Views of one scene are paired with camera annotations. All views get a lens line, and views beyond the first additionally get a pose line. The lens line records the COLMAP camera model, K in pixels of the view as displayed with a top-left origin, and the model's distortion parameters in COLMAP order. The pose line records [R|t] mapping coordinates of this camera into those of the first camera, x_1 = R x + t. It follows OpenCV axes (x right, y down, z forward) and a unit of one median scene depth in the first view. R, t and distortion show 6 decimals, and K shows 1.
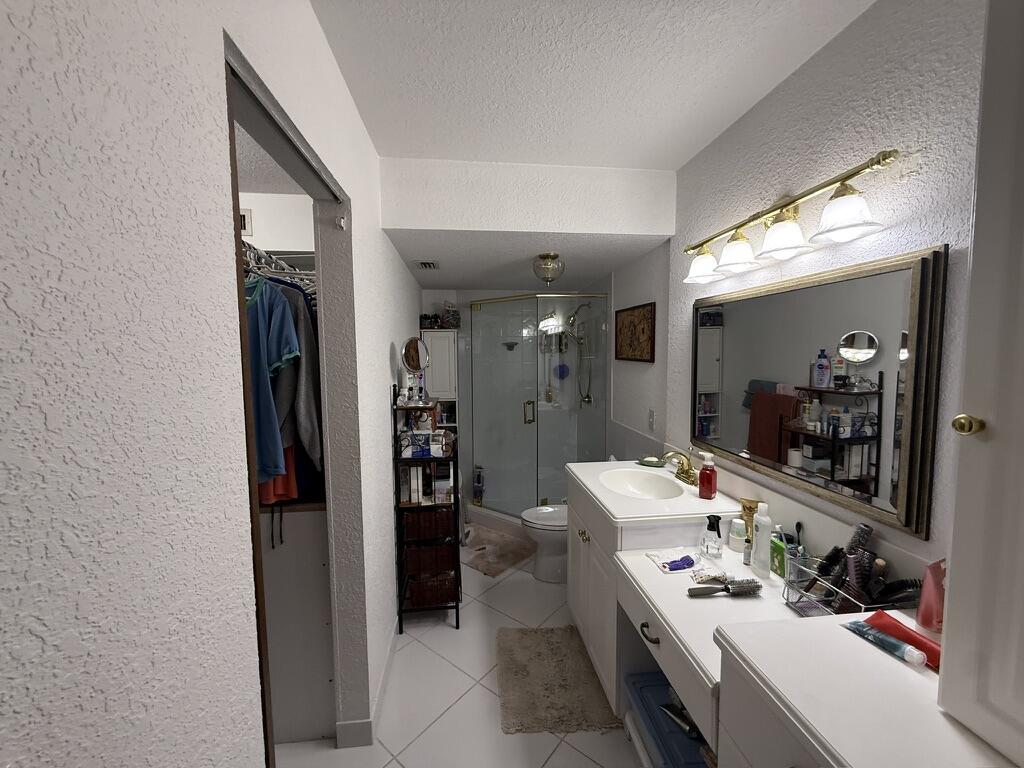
lens RADIAL K [[410.4, 0, 512.0], [0, 410.4, 384.0], [0, 0, 1]] dist [0.000015, 0.000277]
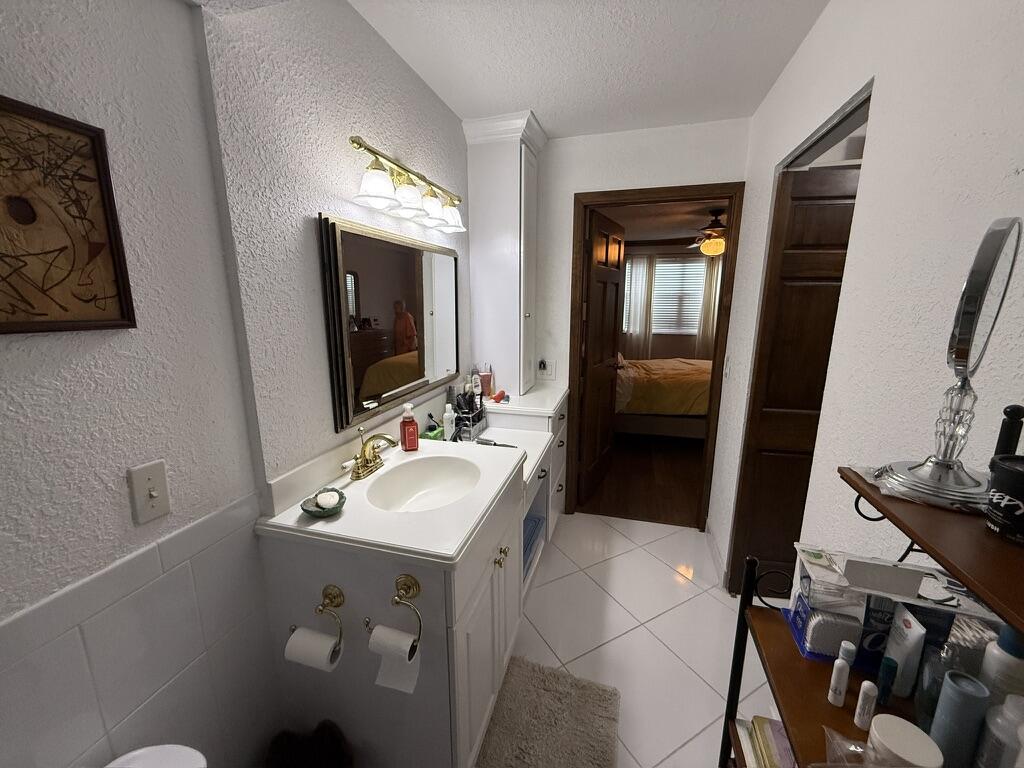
lens RADIAL K [[410.4, 0, 512.0], [0, 410.4, 384.0], [0, 0, 1]] dist [0.000015, 0.000277]
pose [[-0.922262, -0.074077, 0.379400, -0.086417], [0.035808, 0.960877, 0.274652, -0.108698], [-0.384902, 0.266887, -0.883528, 1.467389]]
